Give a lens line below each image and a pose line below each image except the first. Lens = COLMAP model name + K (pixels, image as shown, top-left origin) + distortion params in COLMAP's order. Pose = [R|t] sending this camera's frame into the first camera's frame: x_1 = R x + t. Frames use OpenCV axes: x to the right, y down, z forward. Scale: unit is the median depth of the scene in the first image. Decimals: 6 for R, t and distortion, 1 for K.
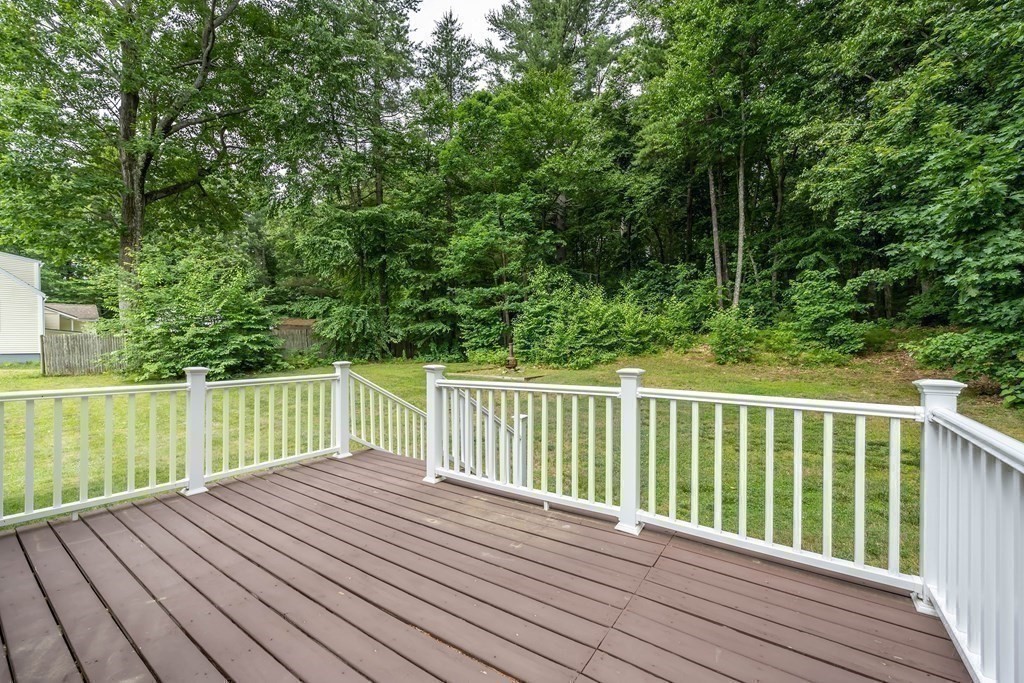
lens RADIAL K [[415.5, 0, 507.3], [0, 415.5, 349.1], [0, 0, 1]] dist [-0.007546, 0.000105]
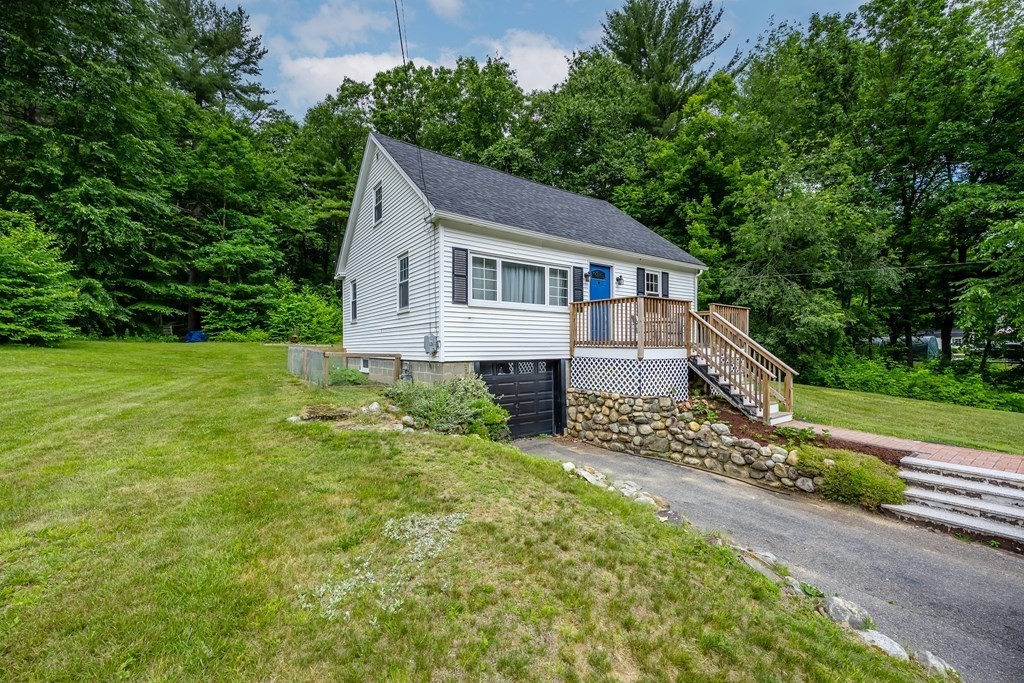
lens RADIAL K [[403.5, 0, 514.1], [0, 403.5, 345.3], [0, 0, 1]] dist [-0.002403, -0.000018]
pose [[0.344980, 0.019883, 0.938400, -1.024329], [0.003878, 0.999737, -0.022608, 0.083781], [-0.938602, 0.011438, 0.344812, -0.269870]]
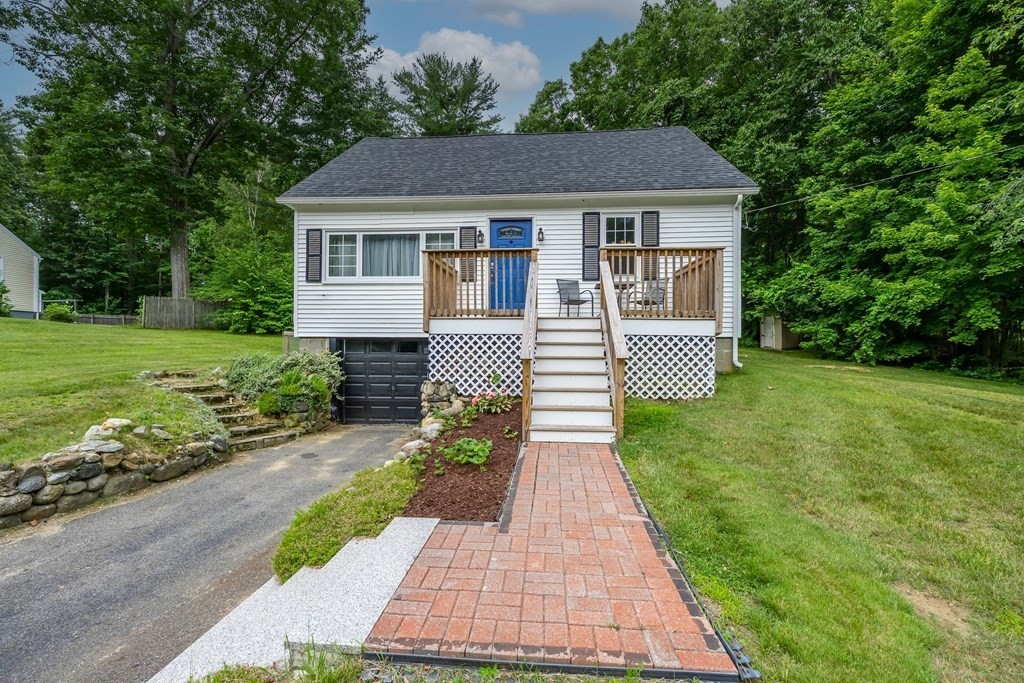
lens RADIAL K [[426.1, 0, 512.0], [0, 426.1, 341.5], [0, 0, 1]] dist [-0.001924, -0.000476]
pose [[0.867304, 0.026962, 0.497048, -0.678724], [-0.015804, 0.999520, -0.026643, 0.105269], [-0.497527, 0.015252, 0.867314, -0.593862]]
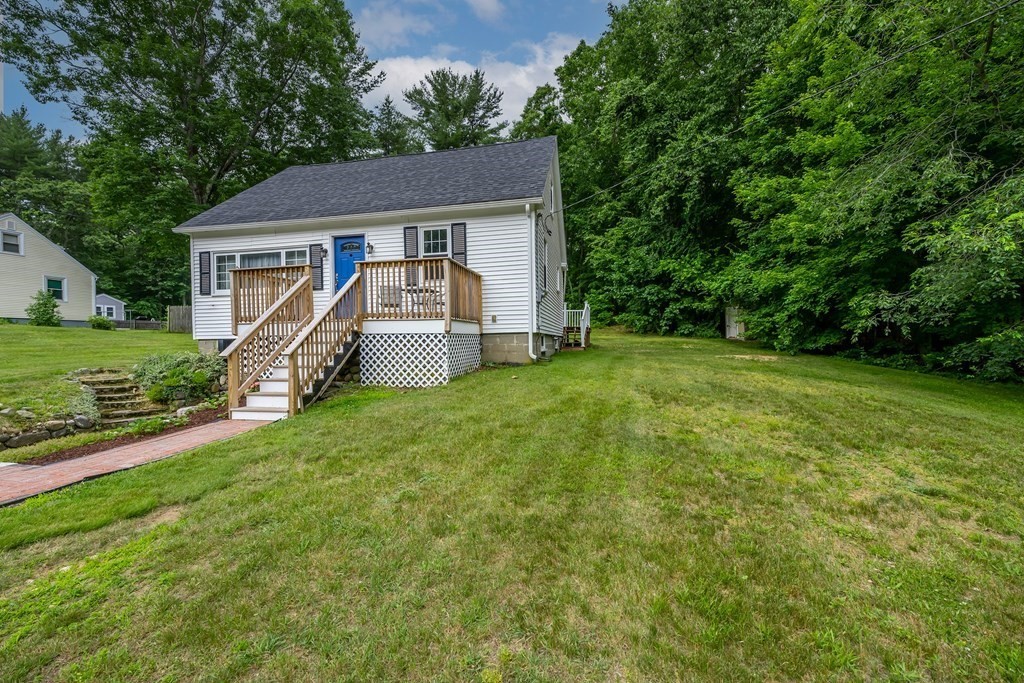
lens RADIAL K [[409.0, 0, 510.5], [0, 409.0, 342.4], [0, 0, 1]] dist [-0.002110, 0.000054]
pose [[0.922913, 0.001686, 0.385004, -0.461652], [0.001995, 0.999956, -0.009161, 0.101370], [-0.385003, 0.009223, 0.922869, -0.756289]]
